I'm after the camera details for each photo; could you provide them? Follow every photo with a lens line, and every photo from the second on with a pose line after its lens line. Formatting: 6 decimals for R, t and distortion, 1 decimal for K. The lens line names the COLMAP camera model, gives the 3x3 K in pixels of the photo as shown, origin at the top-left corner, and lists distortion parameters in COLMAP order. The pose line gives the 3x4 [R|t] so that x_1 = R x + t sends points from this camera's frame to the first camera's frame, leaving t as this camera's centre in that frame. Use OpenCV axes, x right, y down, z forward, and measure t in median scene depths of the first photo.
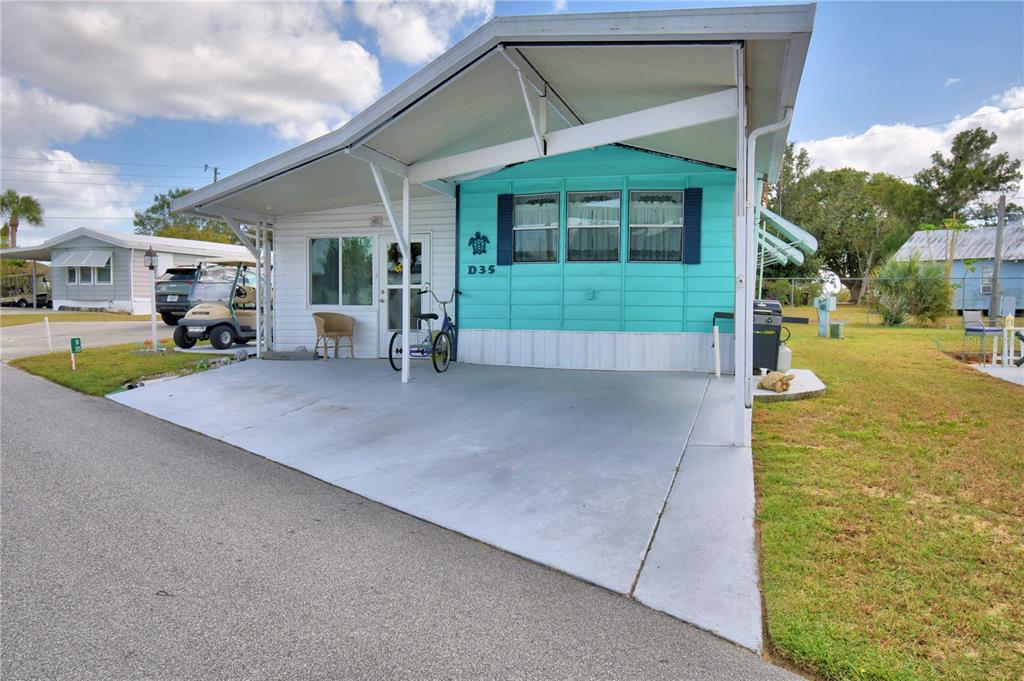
lens RADIAL K [[817.3, 0, 512.0], [0, 817.3, 340.5], [0, 0, 1]] dist [-0.003289, -0.004230]
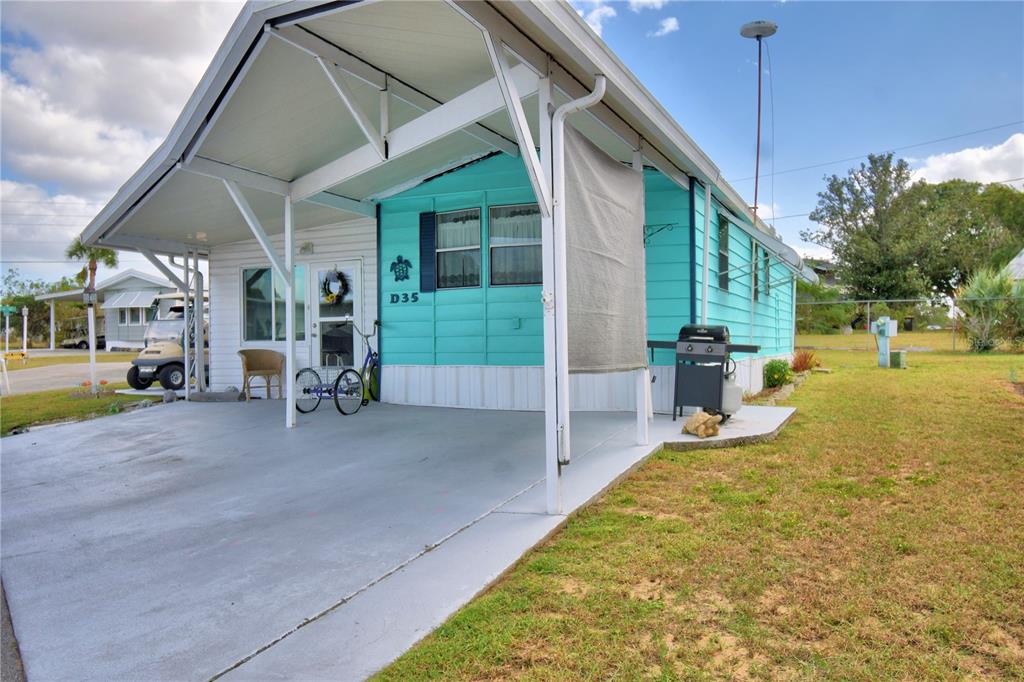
lens RADIAL K [[838.5, 0, 512.0], [0, 838.5, 341.0], [0, 0, 1]] dist [-0.003612, -0.000589]
pose [[0.991705, -0.019006, -0.127120, 0.191970], [0.013860, 0.999053, -0.041239, -0.000823], [0.127784, 0.039135, 0.991030, 0.115443]]
